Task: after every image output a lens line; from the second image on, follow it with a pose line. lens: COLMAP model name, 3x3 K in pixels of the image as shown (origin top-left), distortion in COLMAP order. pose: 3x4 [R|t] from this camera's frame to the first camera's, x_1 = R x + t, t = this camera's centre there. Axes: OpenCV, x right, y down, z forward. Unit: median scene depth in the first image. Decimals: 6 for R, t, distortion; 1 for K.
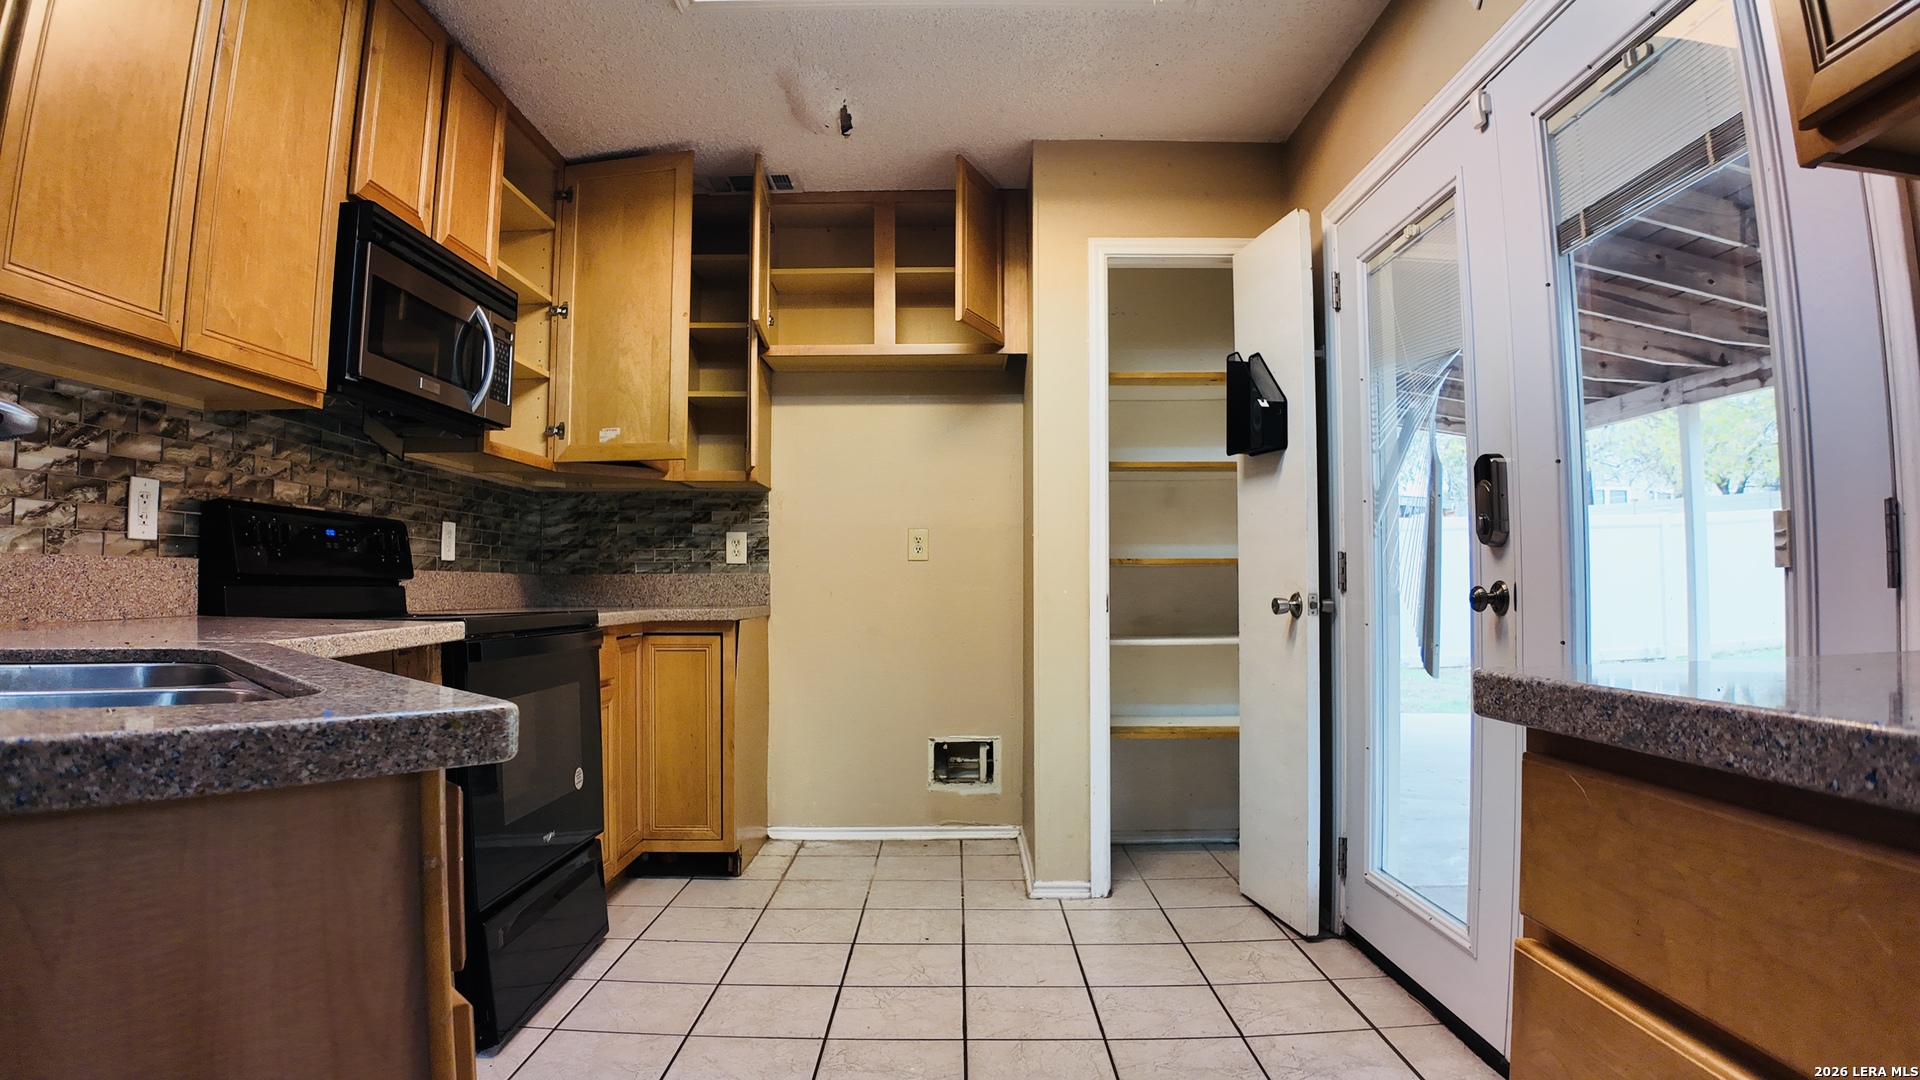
lens RADIAL K [[1035.6, 0, 959.6], [0, 1035.6, 538.7], [0, 0, 1]] dist [-0.093639, -0.012826]
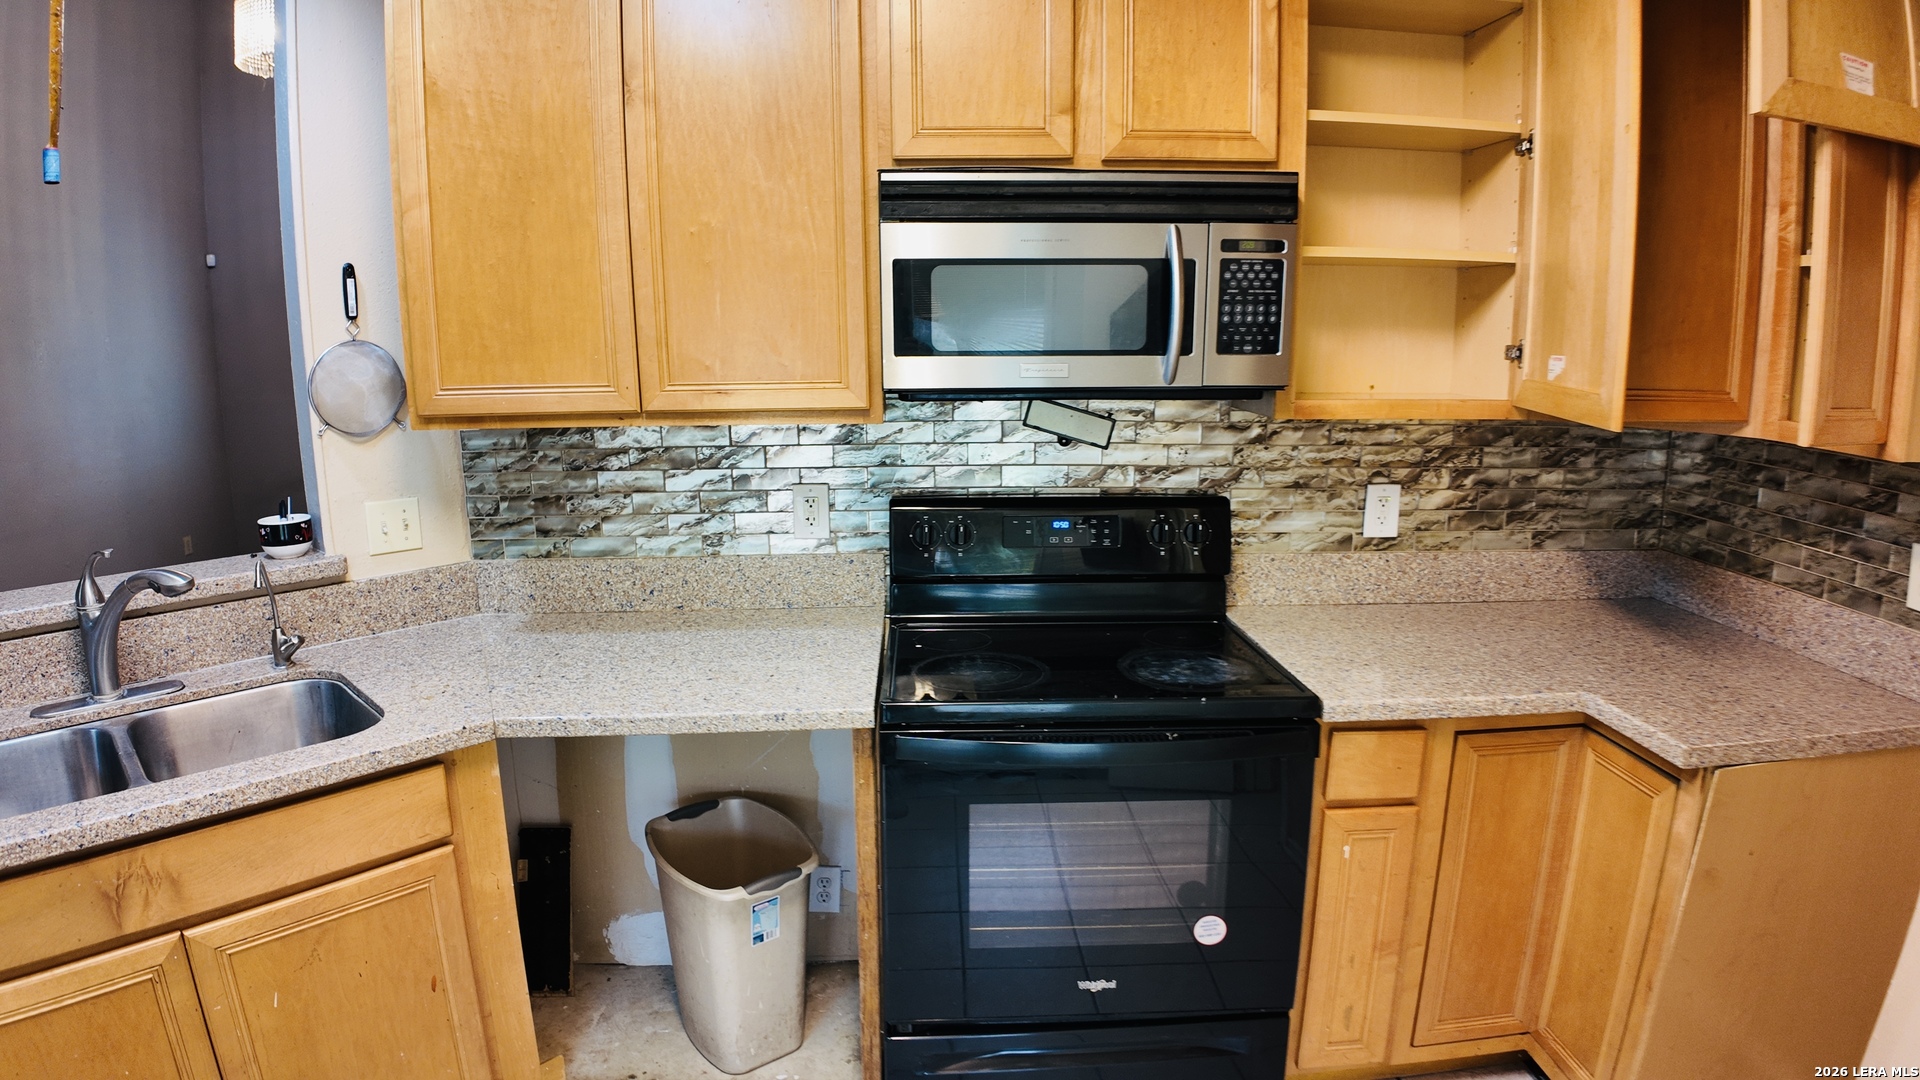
lens RADIAL K [[1018.1, 0, 953.6], [0, 1018.1, 539.6], [0, 0, 1]] dist [-0.085234, -0.025356]
pose [[0.044948, 0.199525, -0.978861, 0.199346], [0.047523, 0.978315, 0.201596, -0.144874], [0.997858, -0.055579, 0.034492, 0.708803]]
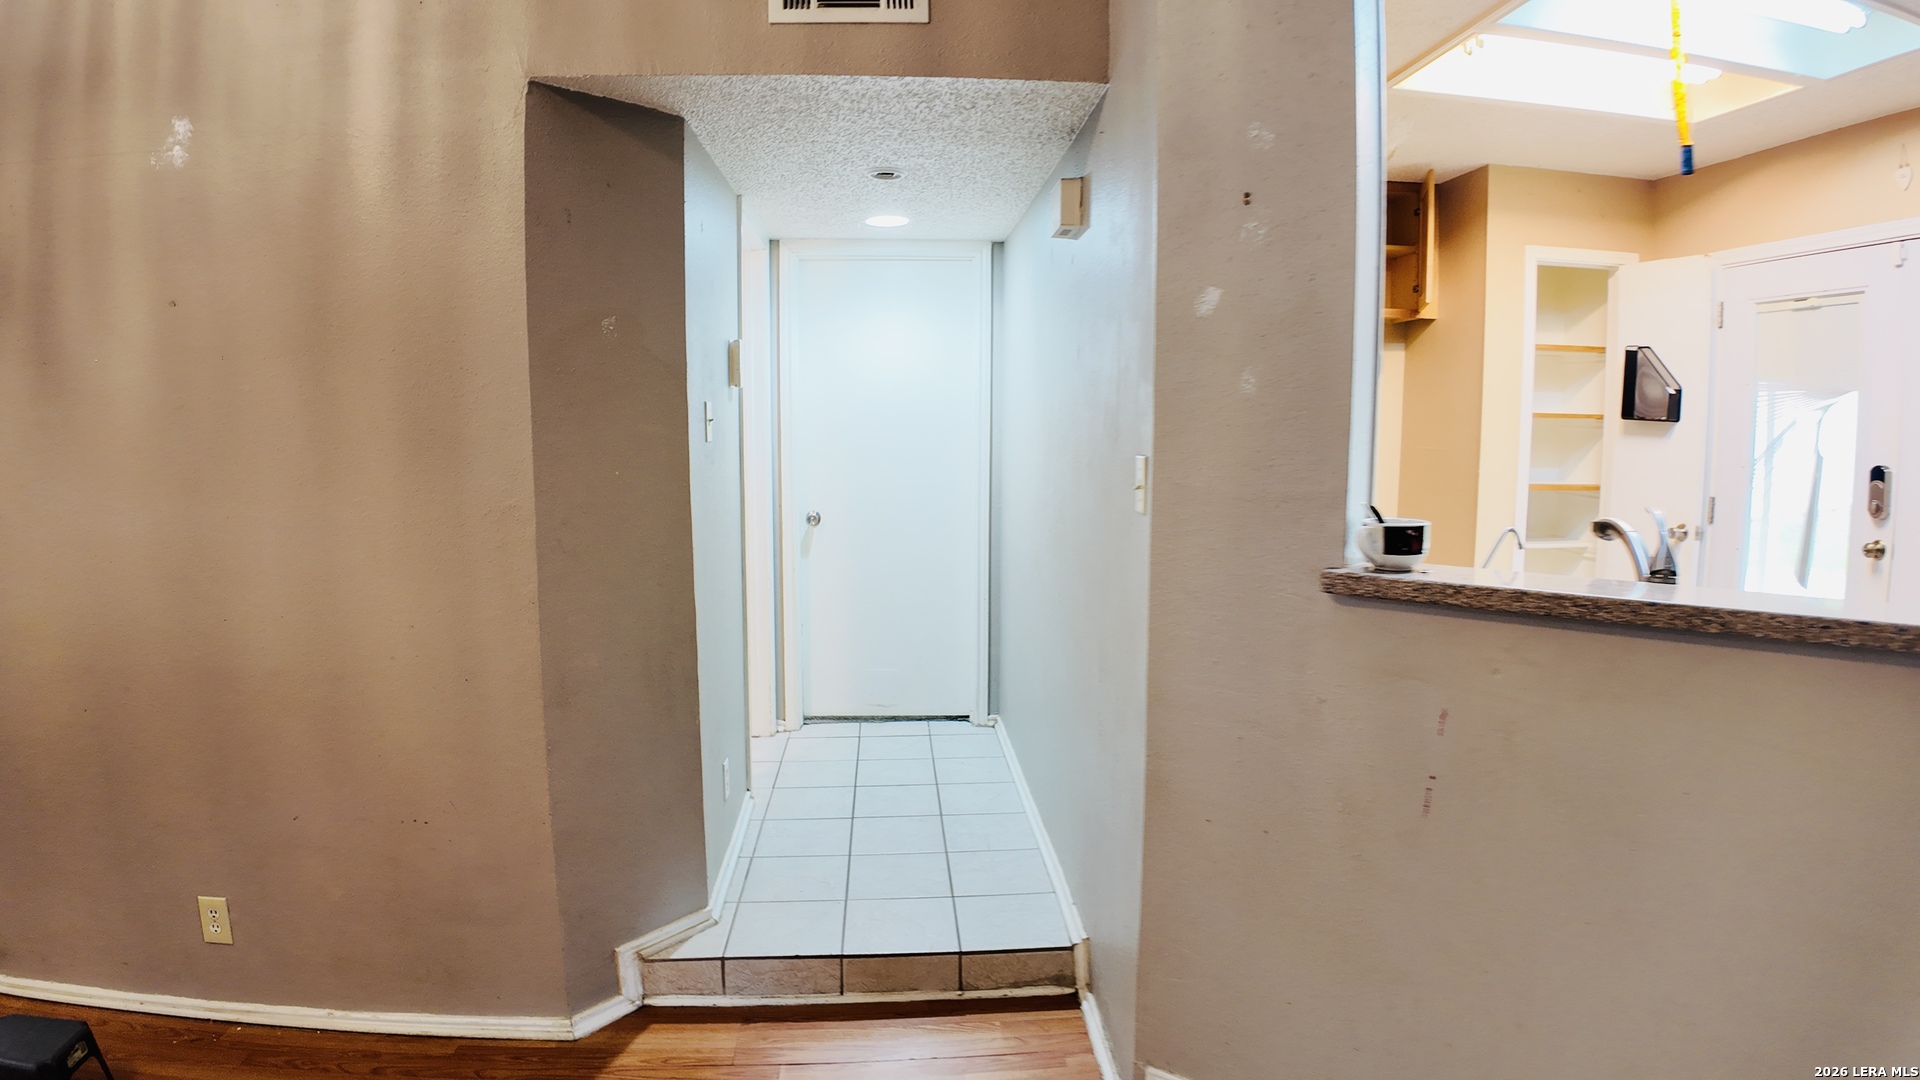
lens RADIAL K [[1039.6, 0, 957.6], [0, 1039.6, 544.4], [0, 0, 1]] dist [-0.123029, 0.001811]
pose [[0.996931, -0.004608, 0.078149, -0.760947], [-0.007791, 0.987470, 0.157617, -0.120979], [-0.077896, -0.157742, 0.984403, -0.268227]]
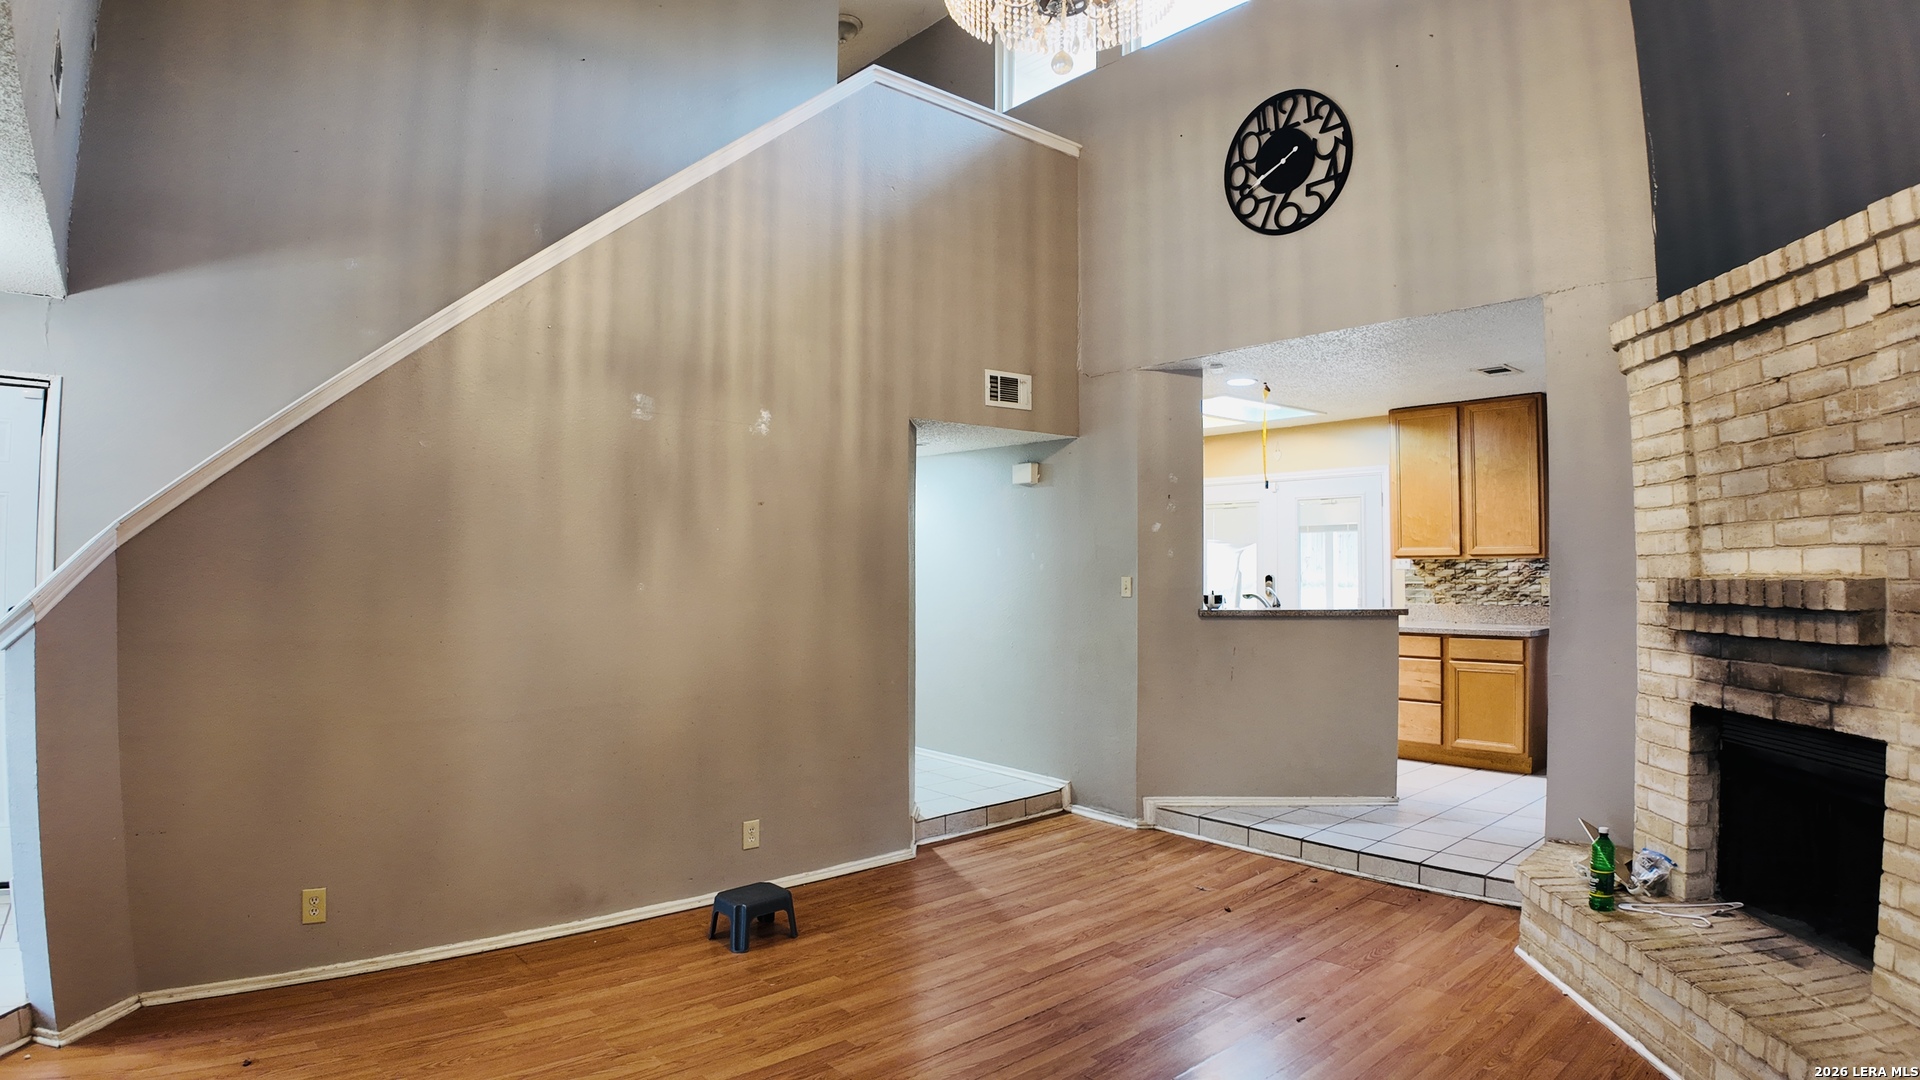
lens RADIAL K [[1035.6, 0, 959.6], [0, 1035.6, 538.7], [0, 0, 1]] dist [-0.093639, -0.012826]
pose [[0.748760, 0.015089, 0.662670, -2.093672], [-0.030234, 0.999478, 0.011403, -0.158507], [-0.662152, -0.028573, 0.748825, -0.846879]]
